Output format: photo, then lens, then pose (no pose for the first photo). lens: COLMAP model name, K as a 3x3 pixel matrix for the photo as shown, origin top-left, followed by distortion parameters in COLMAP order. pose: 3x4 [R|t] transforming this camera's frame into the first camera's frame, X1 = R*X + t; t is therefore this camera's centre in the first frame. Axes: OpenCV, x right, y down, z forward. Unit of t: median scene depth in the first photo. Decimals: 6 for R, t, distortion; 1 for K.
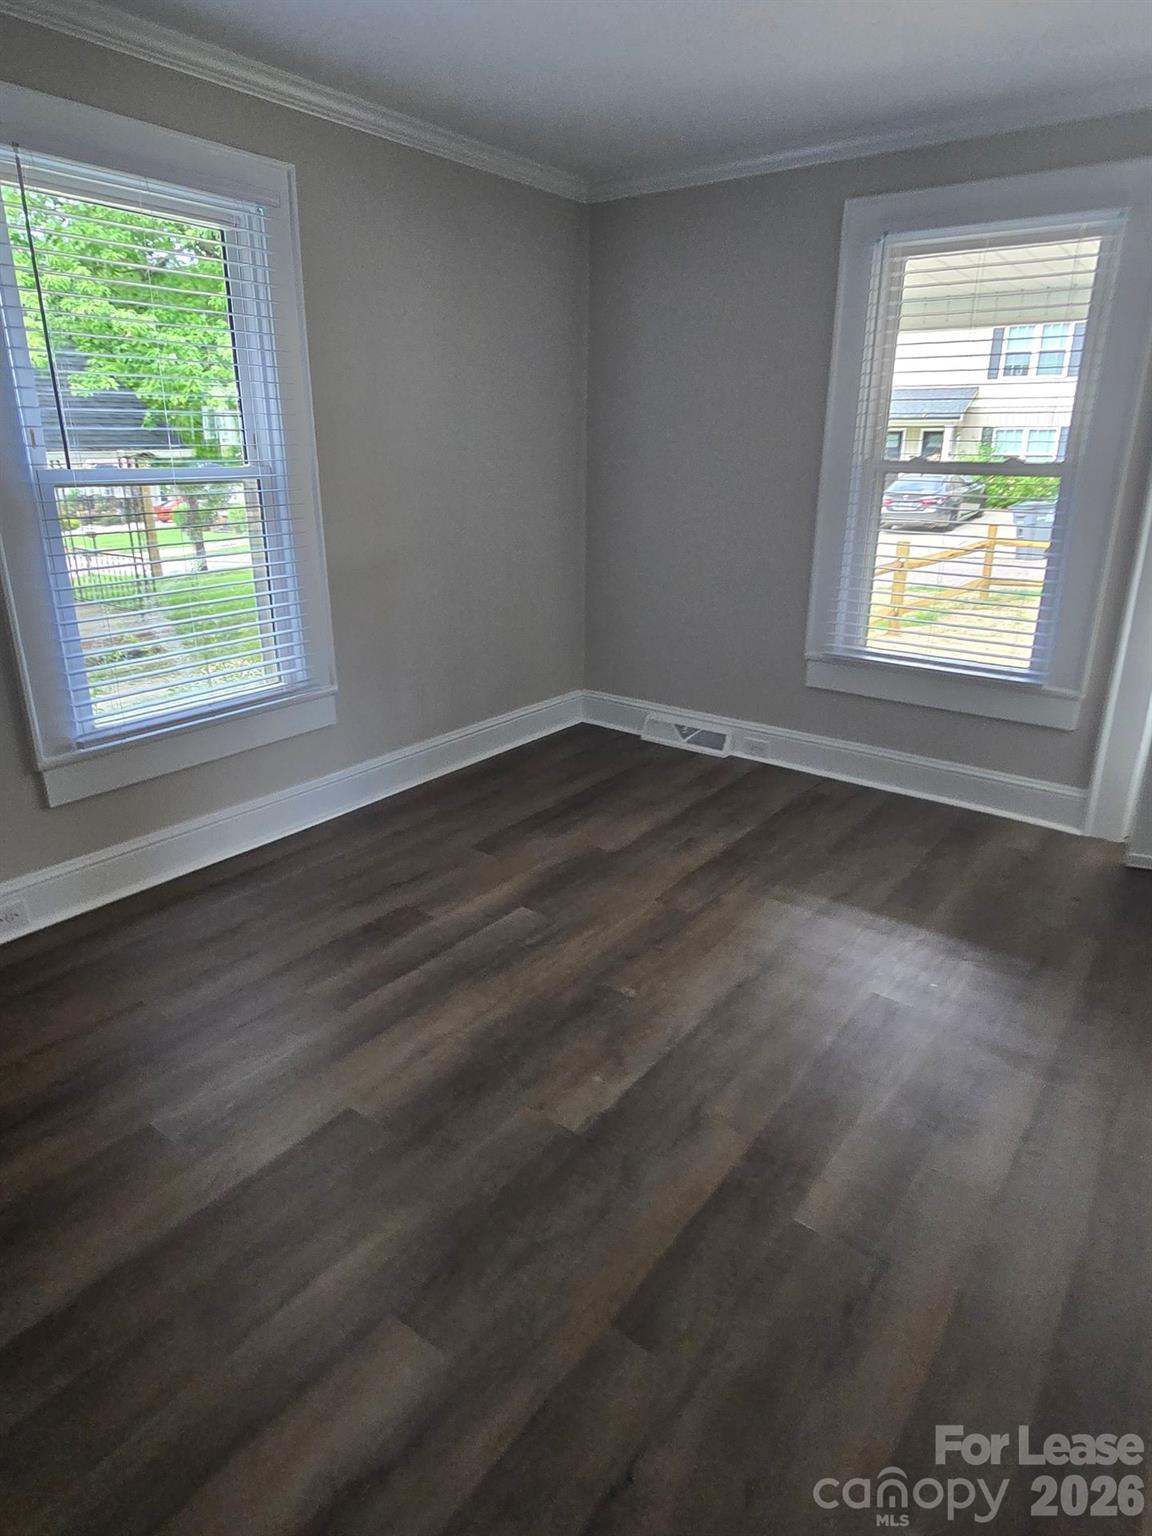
lens RADIAL K [[897.1, 0, 573.0], [0, 897.1, 749.0], [0, 0, 1]] dist [-0.001920, -0.000616]
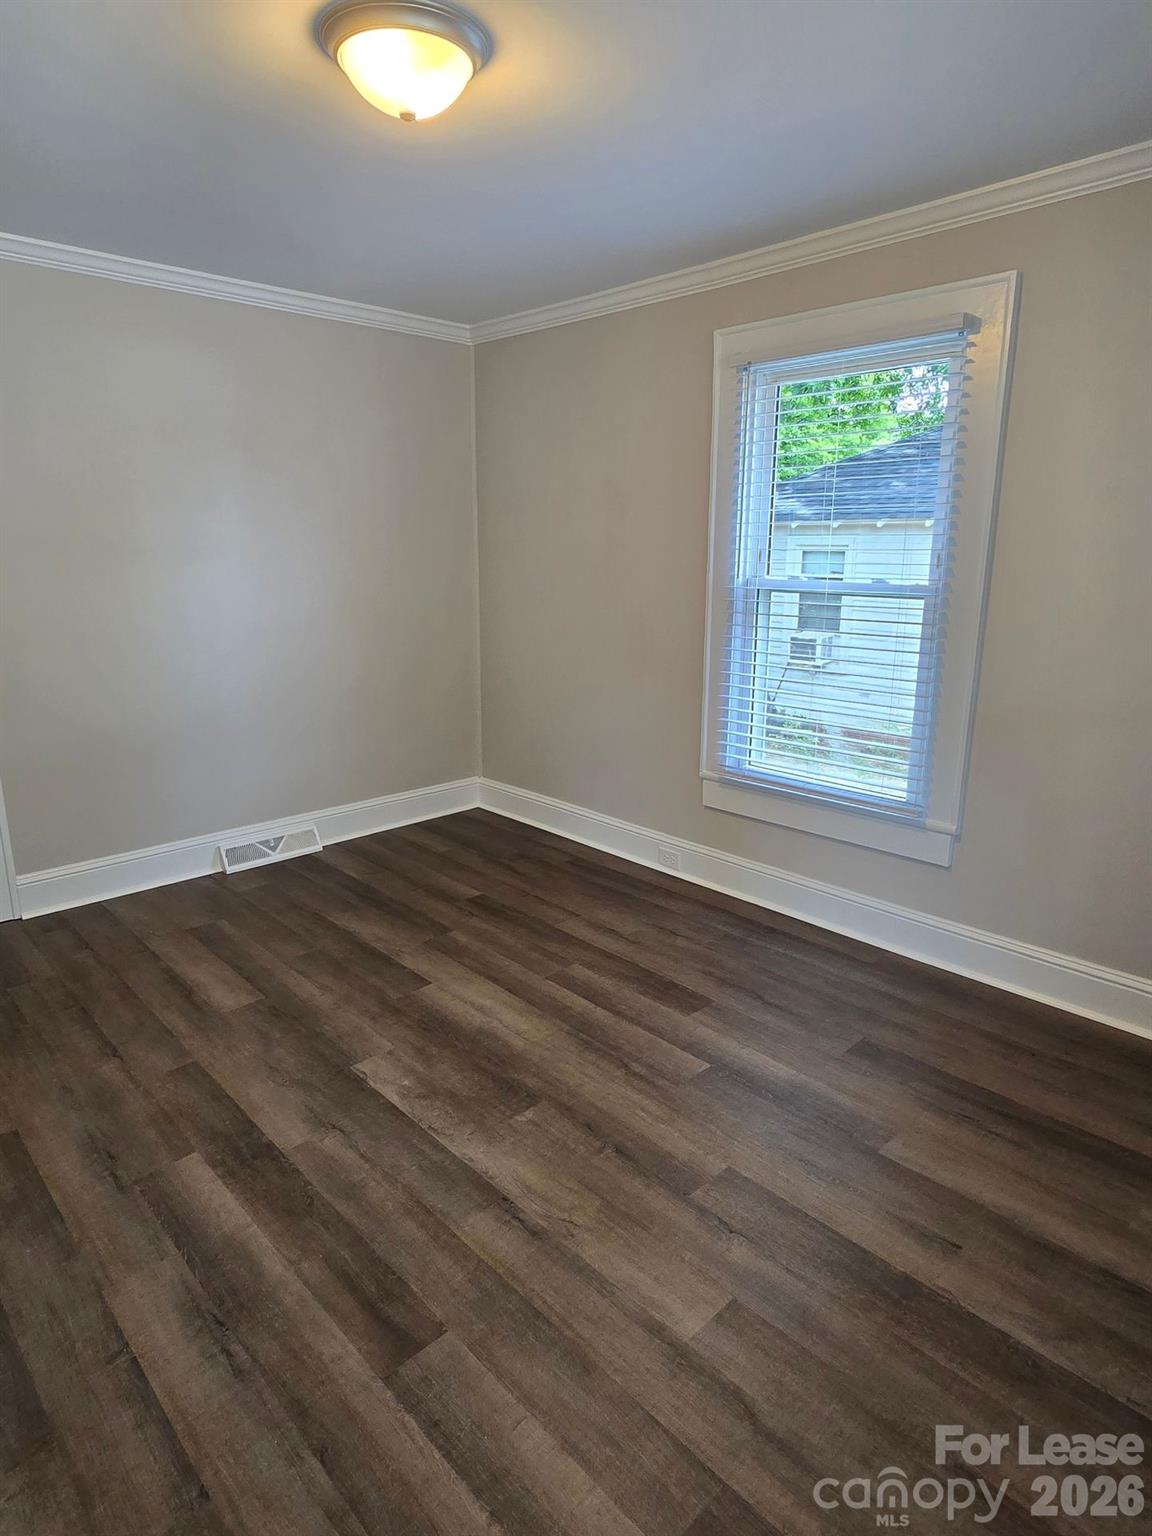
lens RADIAL K [[870.8, 0, 576.0], [0, 870.8, 768.0], [0, 0, 1]] dist [-0.001381, -0.002735]
pose [[-0.146832, 0.240773, -0.959411, 0.848132], [-0.317716, 0.907049, 0.276257, -0.340438], [0.936748, 0.345383, -0.056687, 0.958222]]
